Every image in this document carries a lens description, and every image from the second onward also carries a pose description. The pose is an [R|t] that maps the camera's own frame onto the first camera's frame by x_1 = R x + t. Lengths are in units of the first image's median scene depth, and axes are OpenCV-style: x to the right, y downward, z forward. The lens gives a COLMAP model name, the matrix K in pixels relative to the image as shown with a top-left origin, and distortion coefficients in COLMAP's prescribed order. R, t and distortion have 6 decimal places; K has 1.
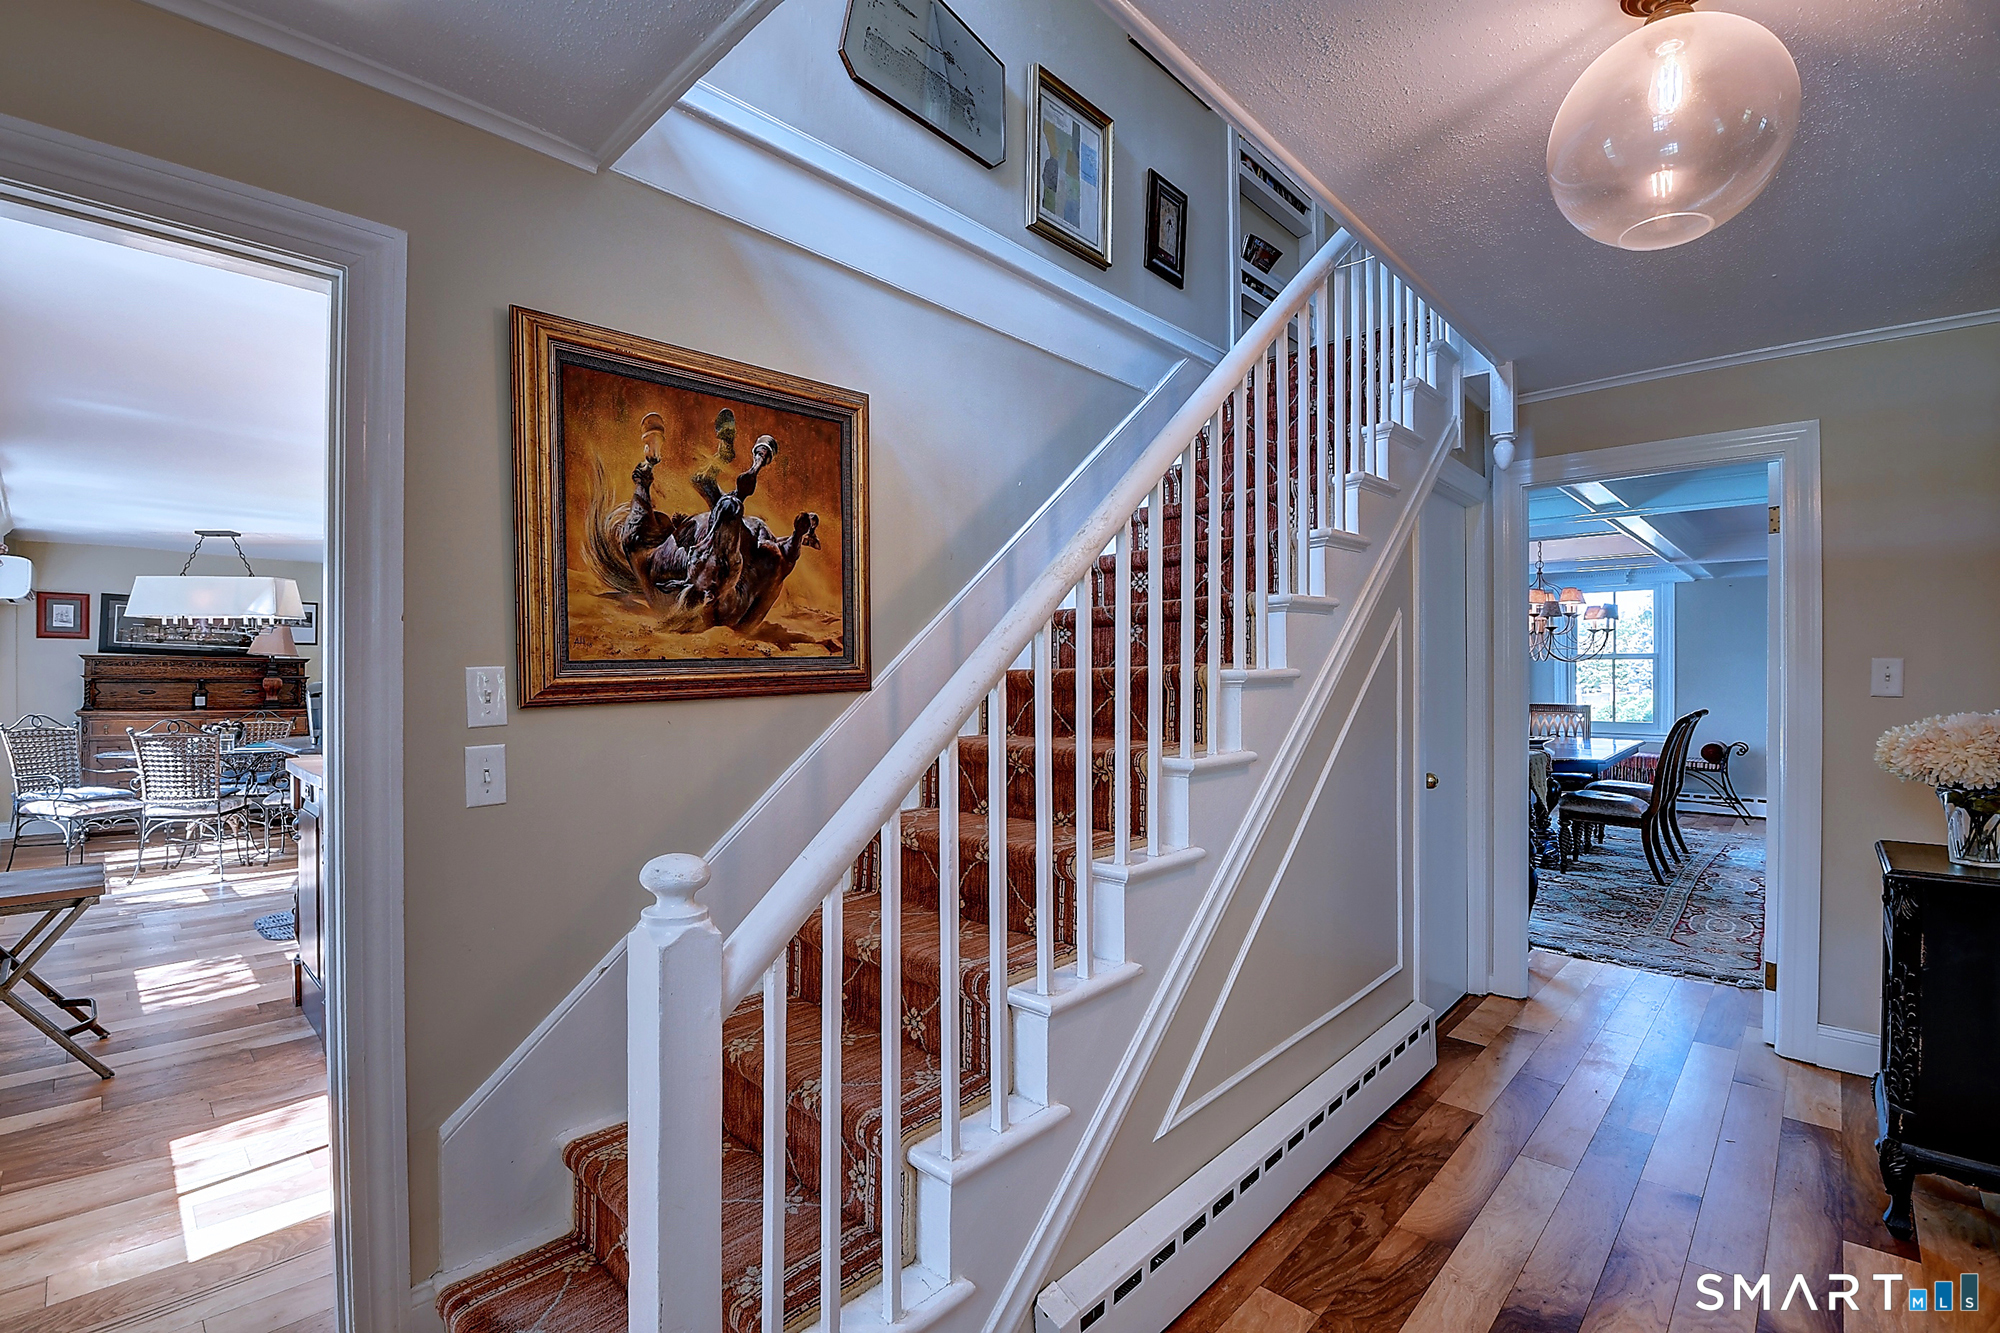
lens RADIAL K [[883.7, 0, 977.5], [0, 883.7, 673.7], [0, 0, 1]] dist [-0.035549, -0.000822]
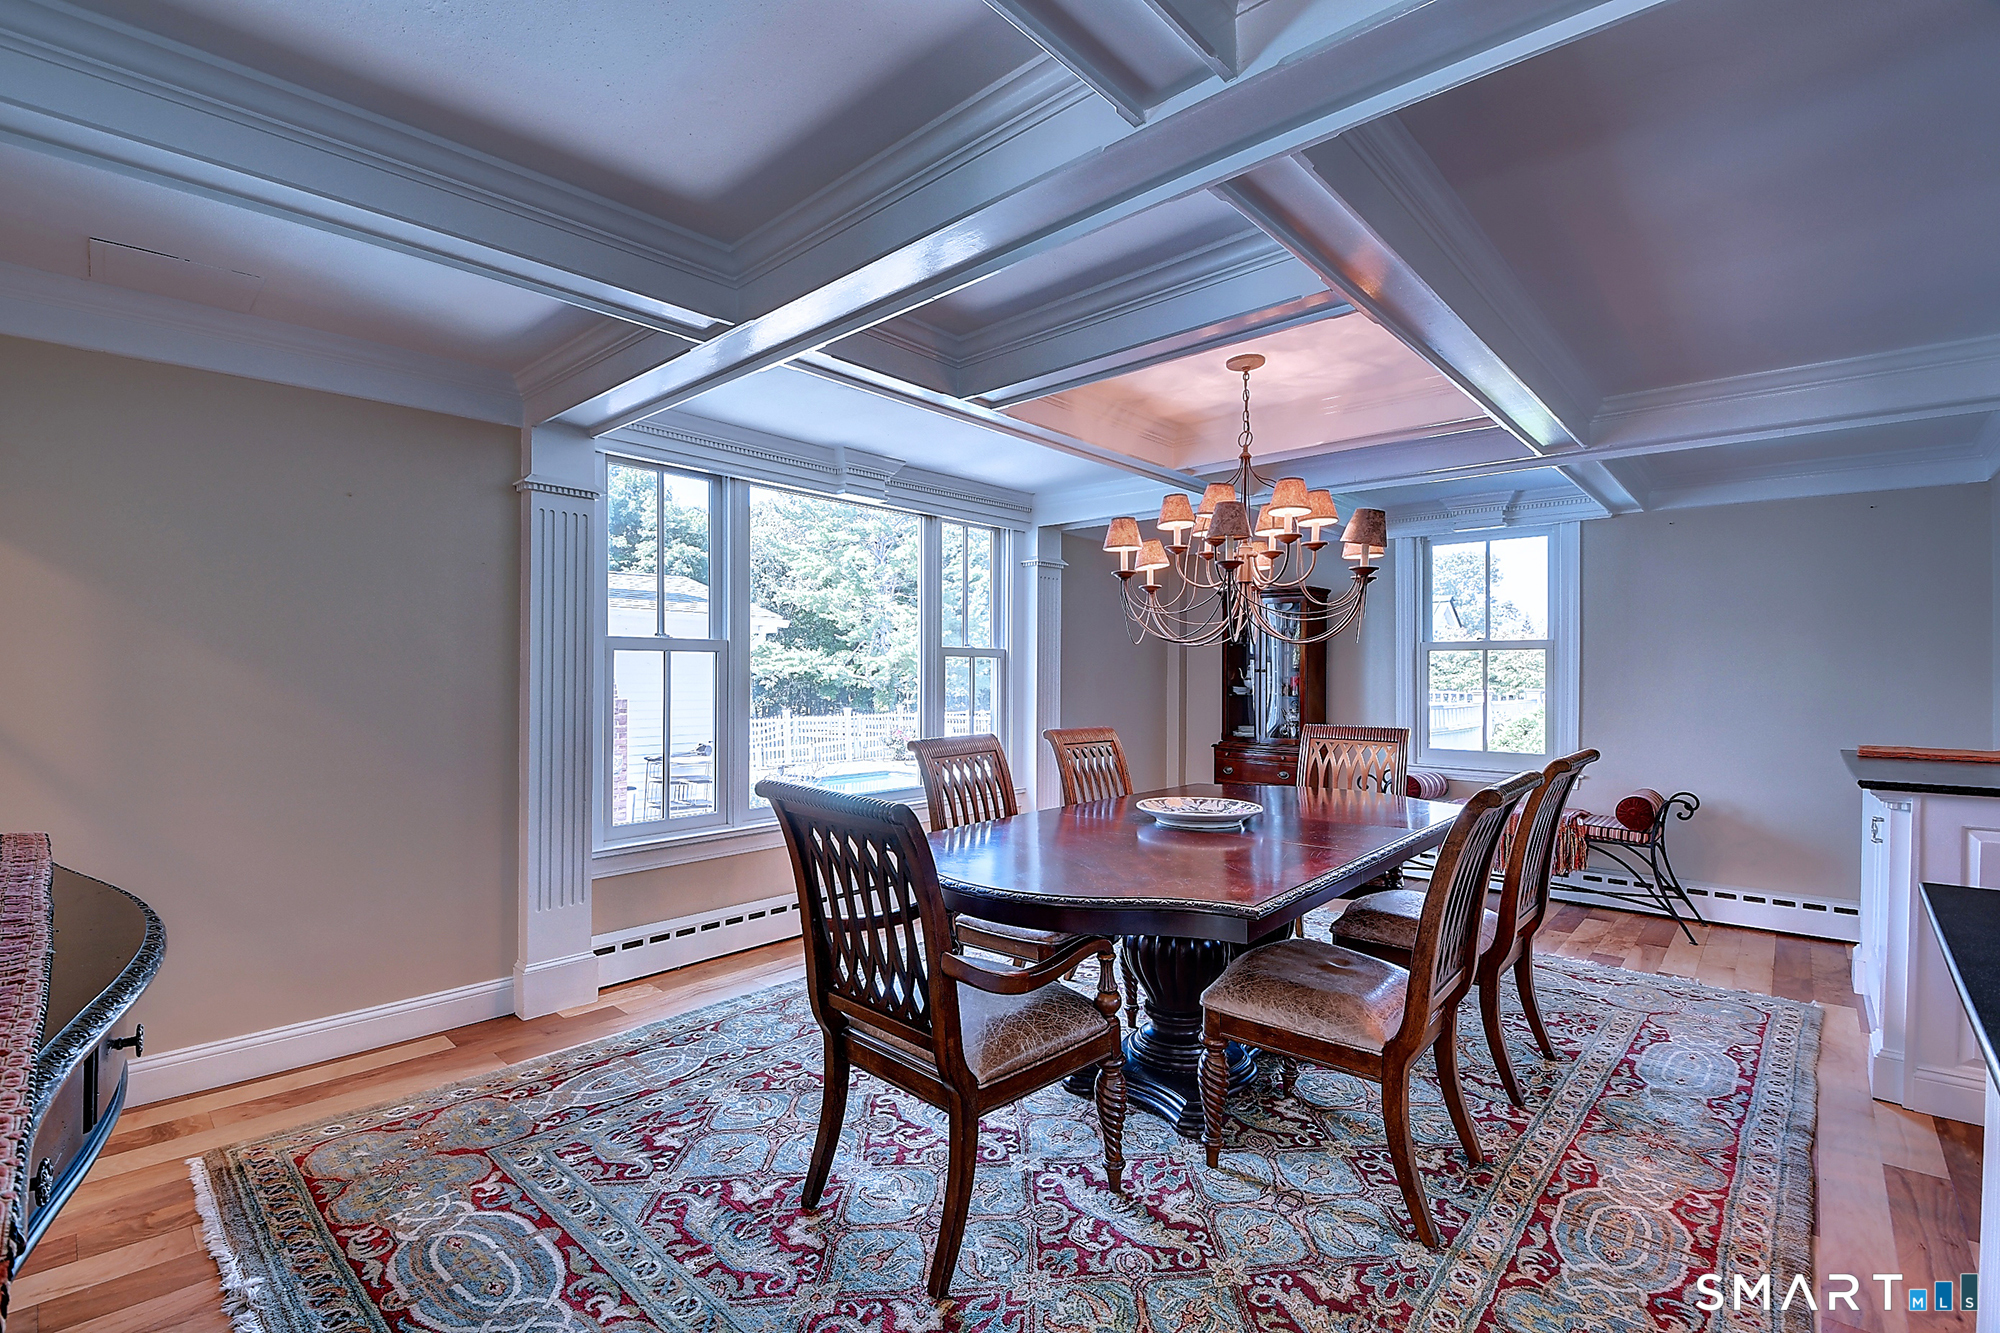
lens RADIAL K [[883.7, 0, 977.5], [0, 883.7, 673.7], [0, 0, 1]] dist [-0.035549, -0.000822]
pose [[0.999848, 0.006330, 0.016224, 0.554964], [-0.006364, 0.999978, 0.002079, 0.002100], [-0.016210, -0.002182, 0.999866, 0.590808]]
